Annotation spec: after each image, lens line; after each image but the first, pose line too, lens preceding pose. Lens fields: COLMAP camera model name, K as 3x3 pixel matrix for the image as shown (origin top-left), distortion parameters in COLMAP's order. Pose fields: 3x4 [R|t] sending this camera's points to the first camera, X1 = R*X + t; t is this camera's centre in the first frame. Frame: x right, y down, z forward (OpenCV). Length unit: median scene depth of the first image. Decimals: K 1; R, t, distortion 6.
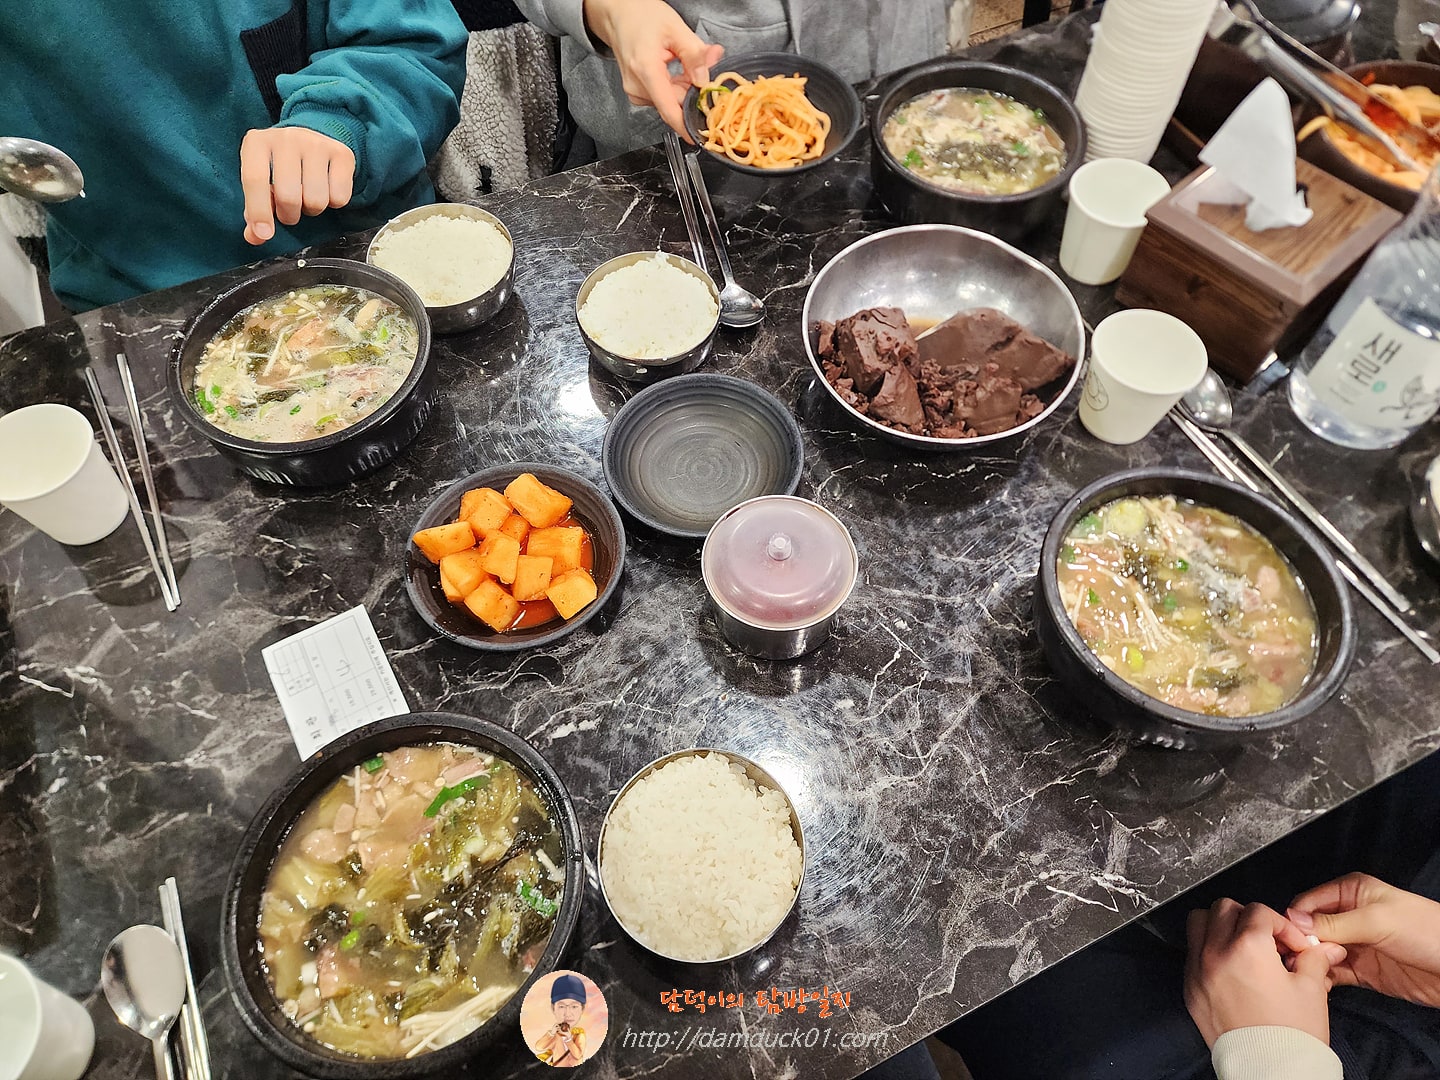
lens RADIAL K [[970.4, 0, 720.0], [0, 970.4, 540.0], [0, 0, 1]] dist [0.001060, 0.000189]
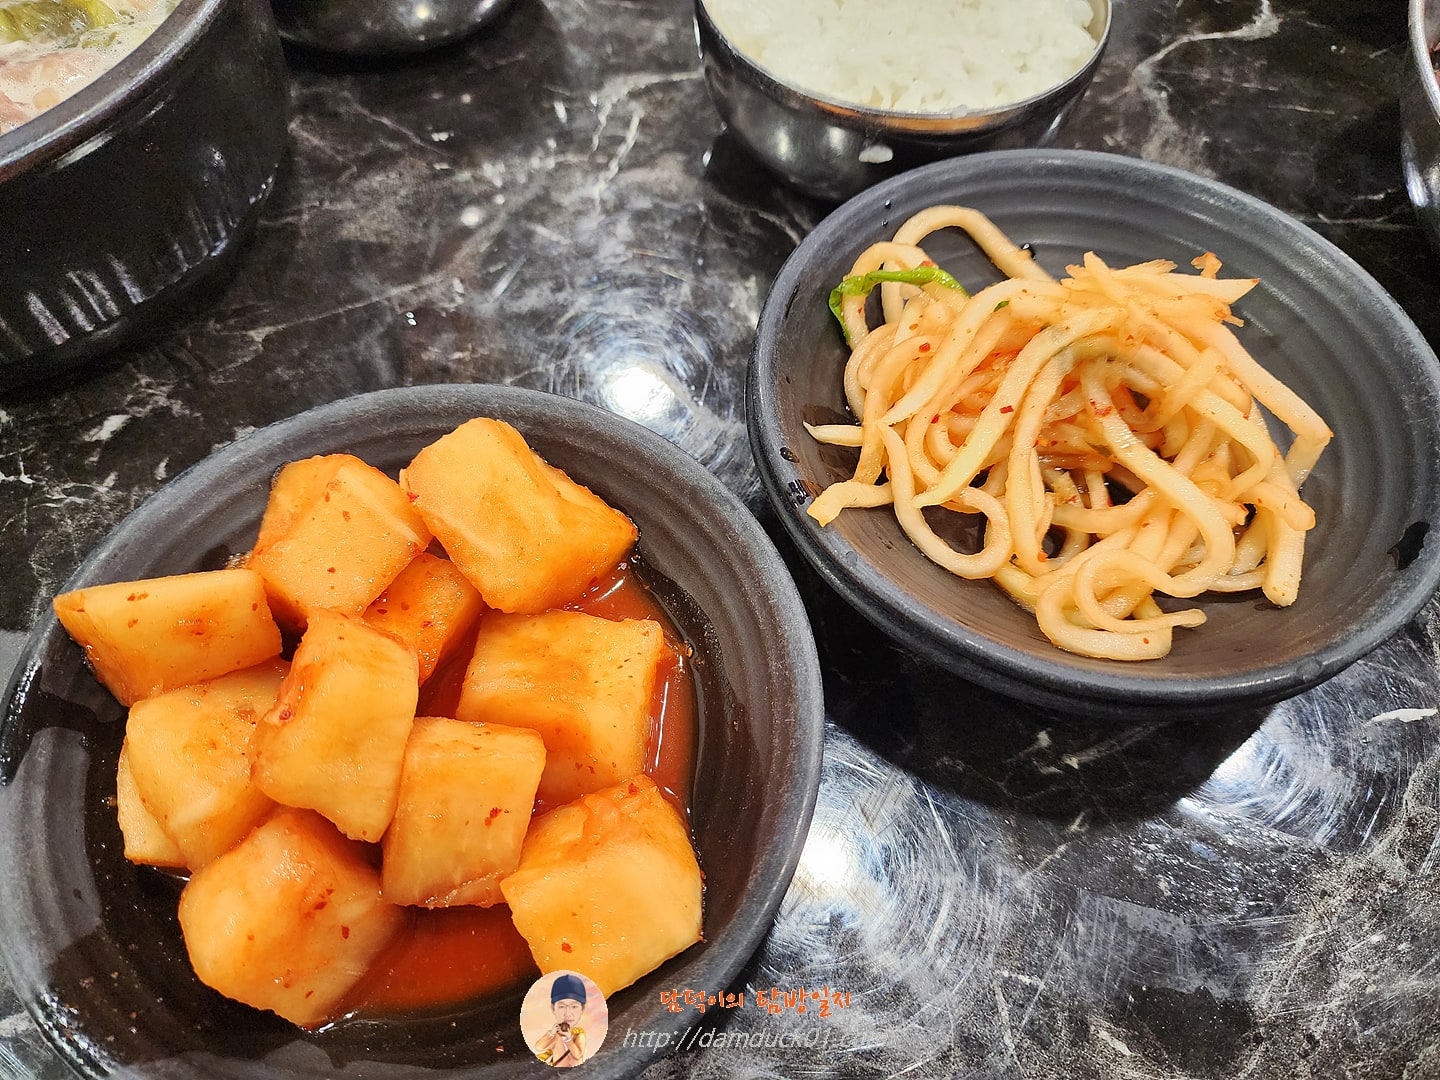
lens RADIAL K [[959.2, 0, 720.0], [0, 959.2, 540.0], [0, 0, 1]] dist [-0.000954, -0.000047]
pose [[0.994454, 0.093315, -0.048517, -0.113546], [-0.093251, 0.995636, 0.003595, -0.040380], [0.048641, 0.000949, 0.998816, 0.718538]]
